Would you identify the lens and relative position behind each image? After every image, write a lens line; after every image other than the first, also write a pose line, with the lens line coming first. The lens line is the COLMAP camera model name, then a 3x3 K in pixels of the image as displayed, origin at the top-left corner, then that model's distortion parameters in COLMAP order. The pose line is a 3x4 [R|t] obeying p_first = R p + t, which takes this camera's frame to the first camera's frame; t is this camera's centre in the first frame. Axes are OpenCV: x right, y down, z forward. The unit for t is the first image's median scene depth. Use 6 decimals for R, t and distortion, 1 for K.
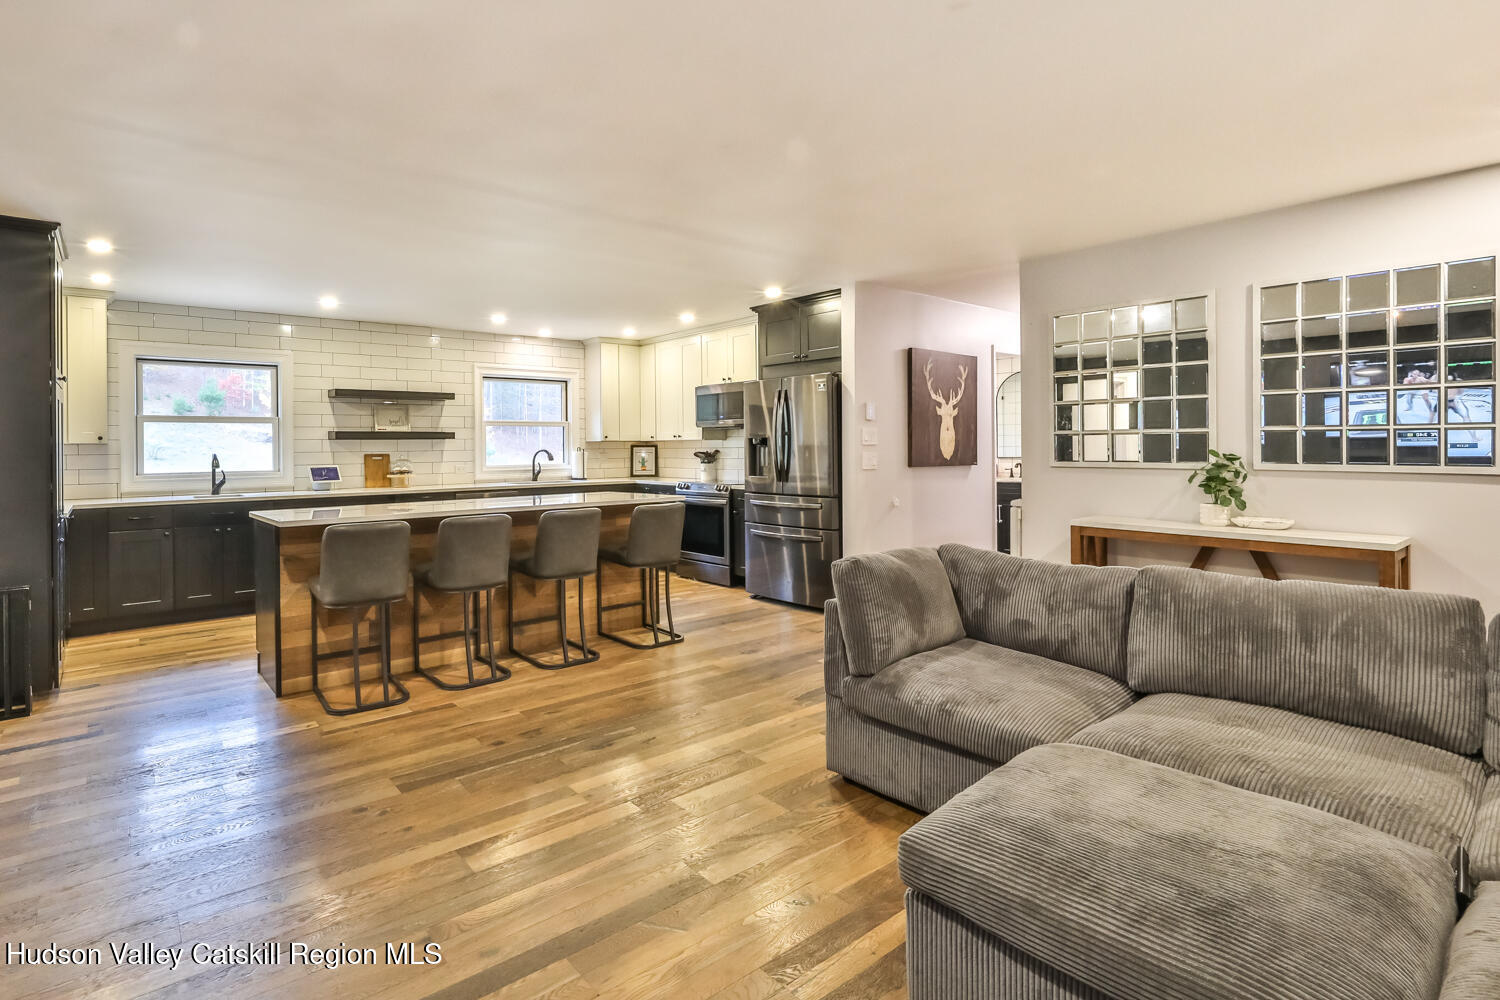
lens RADIAL K [[741.2, 0, 660.4], [0, 741.2, 441.8], [0, 0, 1]] dist [-0.000249, -0.000115]
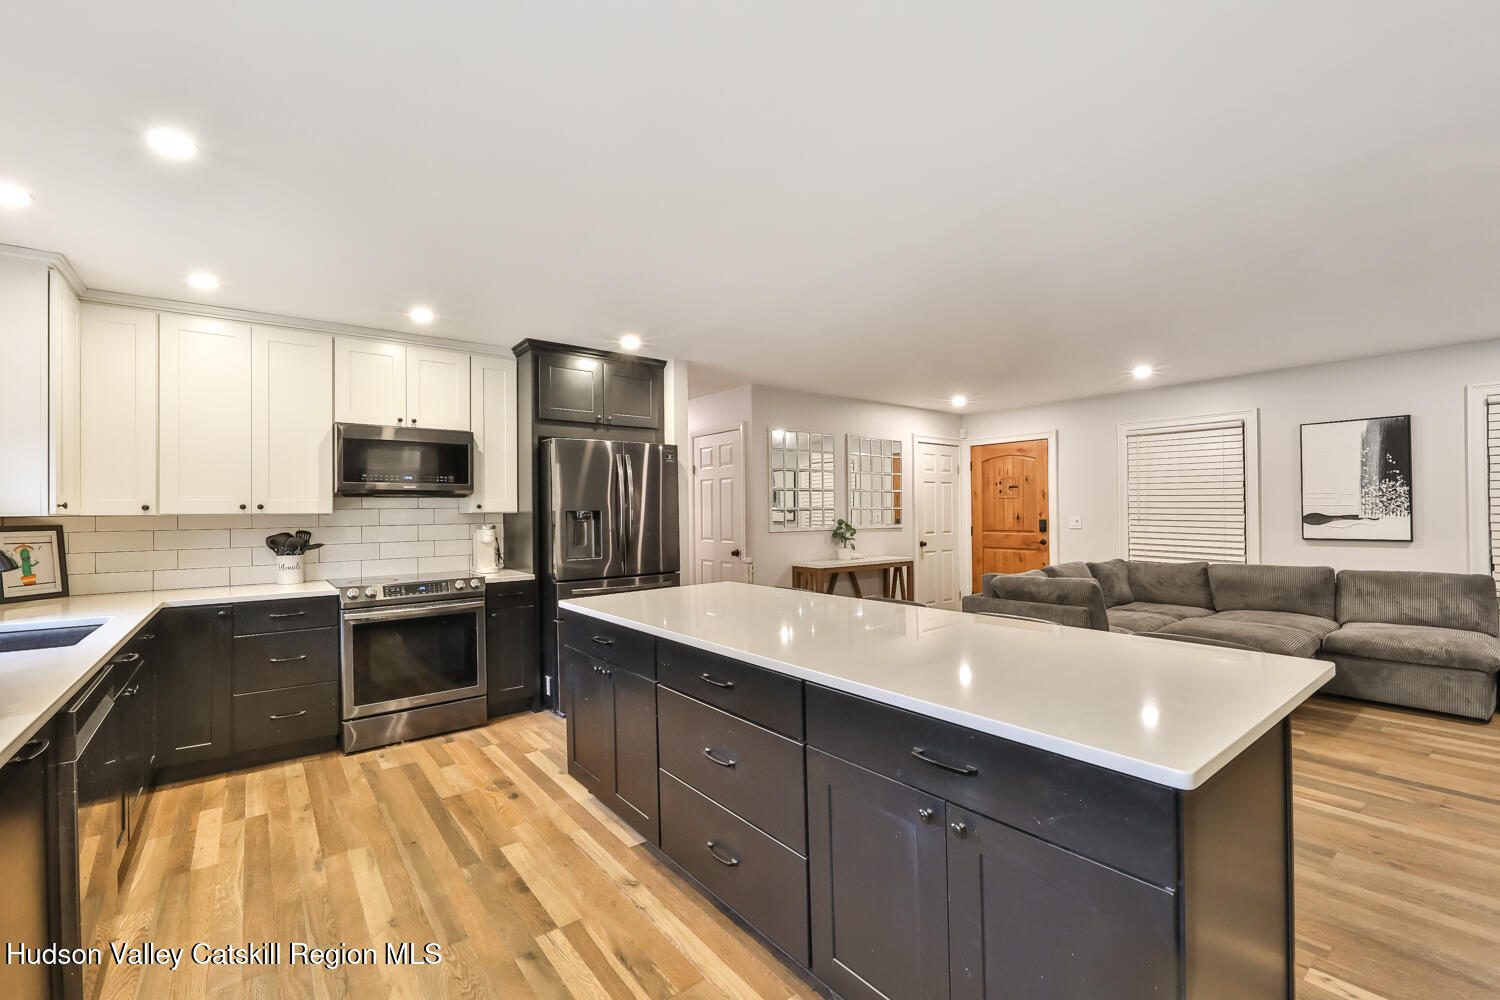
lens RADIAL K [[638.2, 0, 750.0], [0, 638.2, 500.0], [0, 0, 1]] dist [-0.000912, -0.000370]
pose [[-0.019731, 0.027563, 0.999425, -0.703969], [0.005767, 0.999606, -0.027454, 0.003668], [-0.999789, 0.005222, -0.019883, 1.046390]]
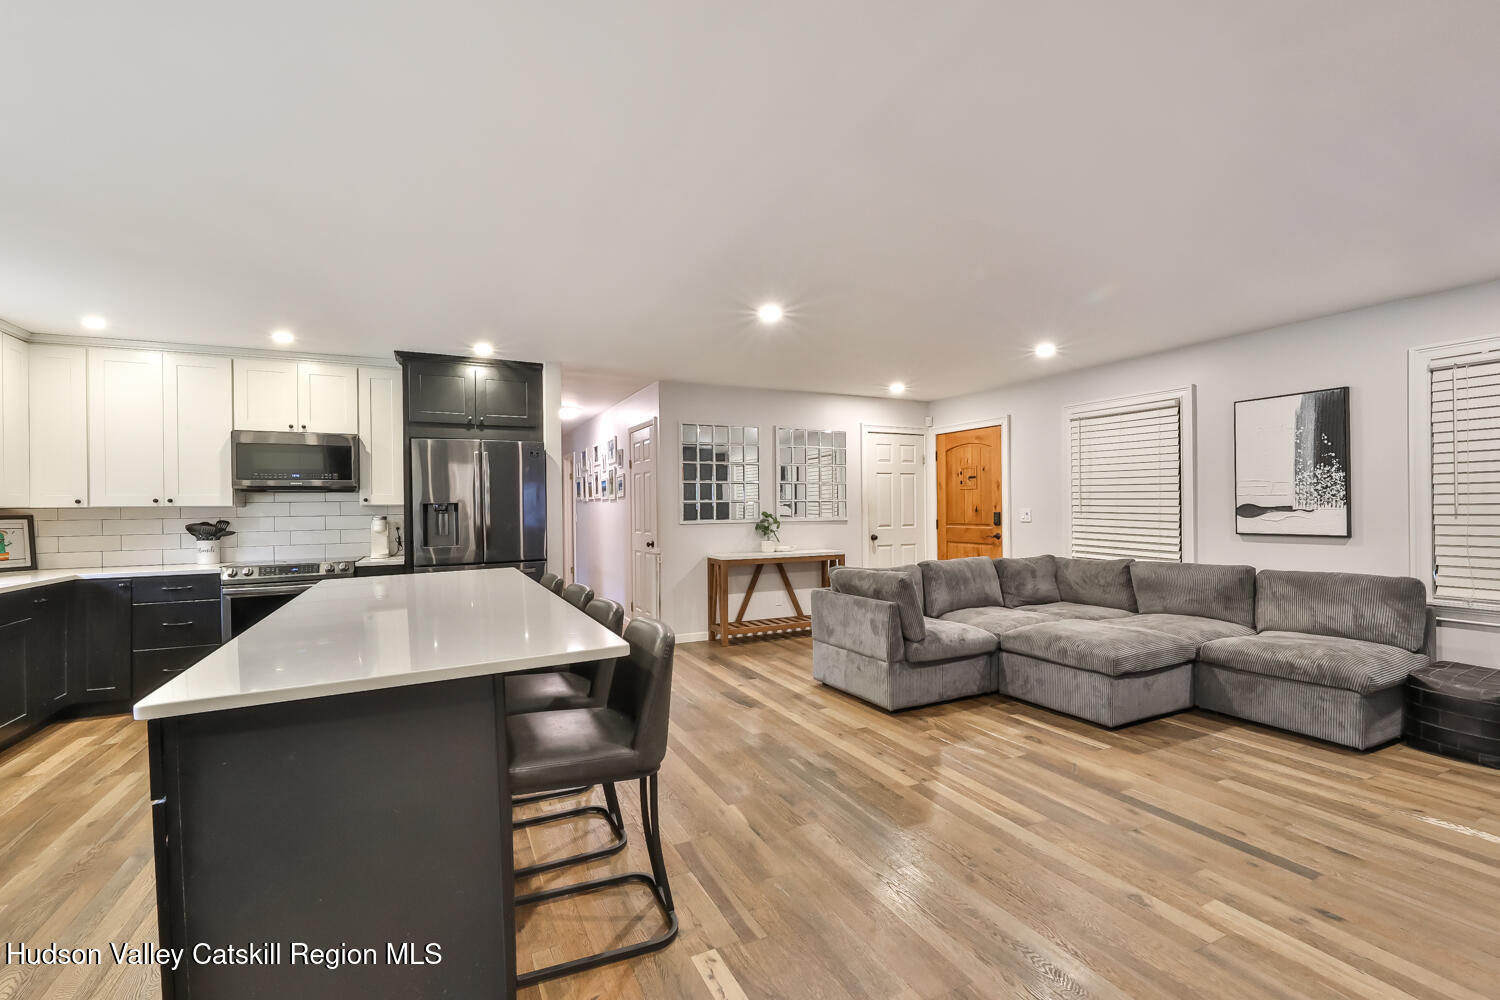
lens RADIAL K [[648.9, 0, 750.0], [0, 648.9, 500.0], [0, 0, 1]] dist [-0.000915, -0.000291]
pose [[0.186331, 0.017446, 0.982332, -0.711259], [0.005940, 0.999804, -0.018883, 0.009327], [-0.982469, 0.009354, 0.186191, 0.613511]]
